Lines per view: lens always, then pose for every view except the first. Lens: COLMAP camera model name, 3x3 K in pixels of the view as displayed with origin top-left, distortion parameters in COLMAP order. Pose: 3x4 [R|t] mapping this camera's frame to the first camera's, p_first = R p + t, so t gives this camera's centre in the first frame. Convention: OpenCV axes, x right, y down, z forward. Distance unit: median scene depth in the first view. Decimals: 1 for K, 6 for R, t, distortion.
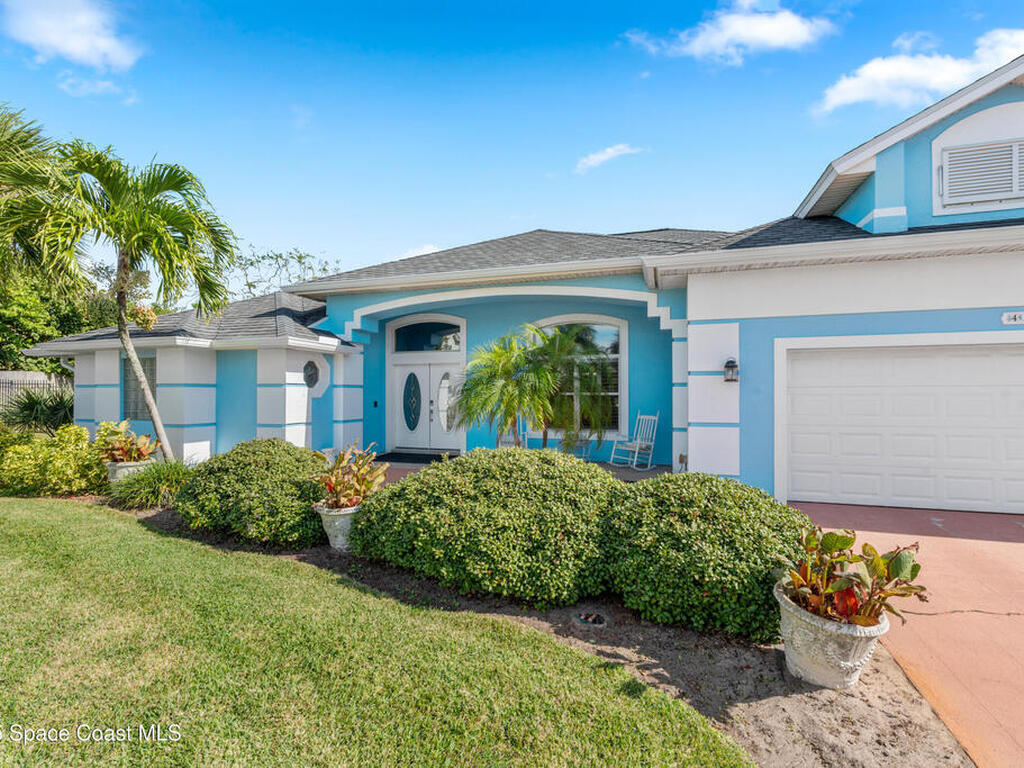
lens RADIAL K [[462.3, 0, 513.4], [0, 462.3, 386.0], [0, 0, 1]] dist [-0.000950, -0.000251]
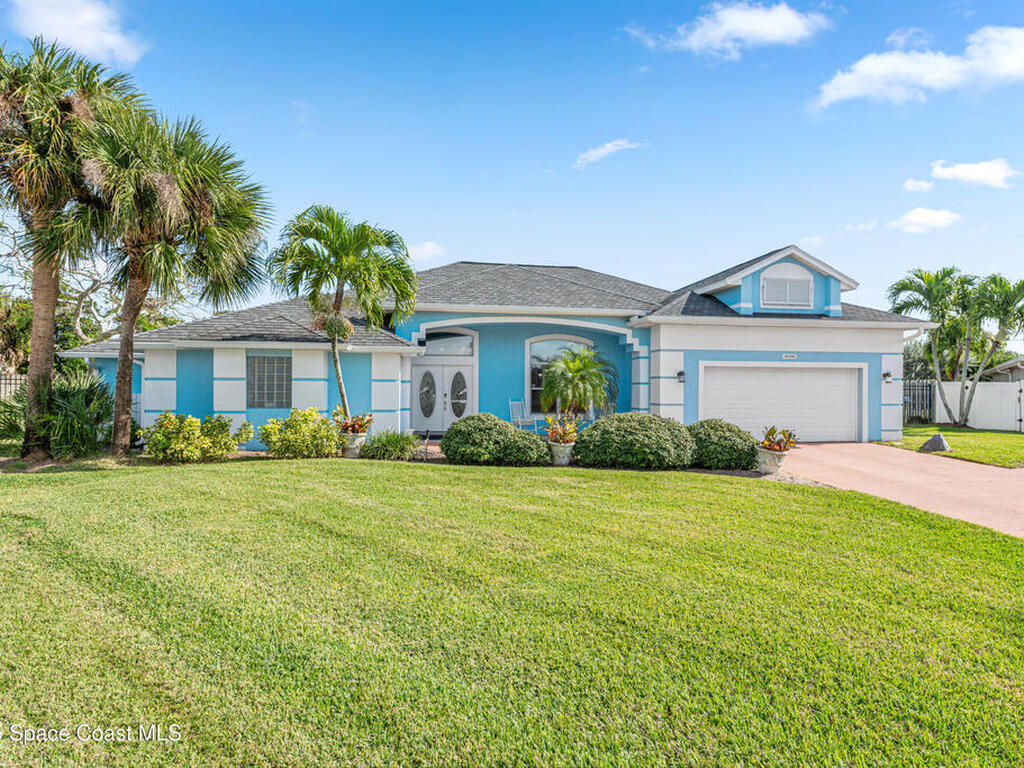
lens RADIAL K [[533.7, 0, 510.5], [0, 533.7, 385.1], [0, 0, 1]] dist [-0.001440, -0.000124]
pose [[0.902092, 0.009812, 0.431433, -1.119807], [-0.011811, 0.999928, 0.001955, 0.005010], [-0.431383, -0.006859, 0.902143, -0.695236]]
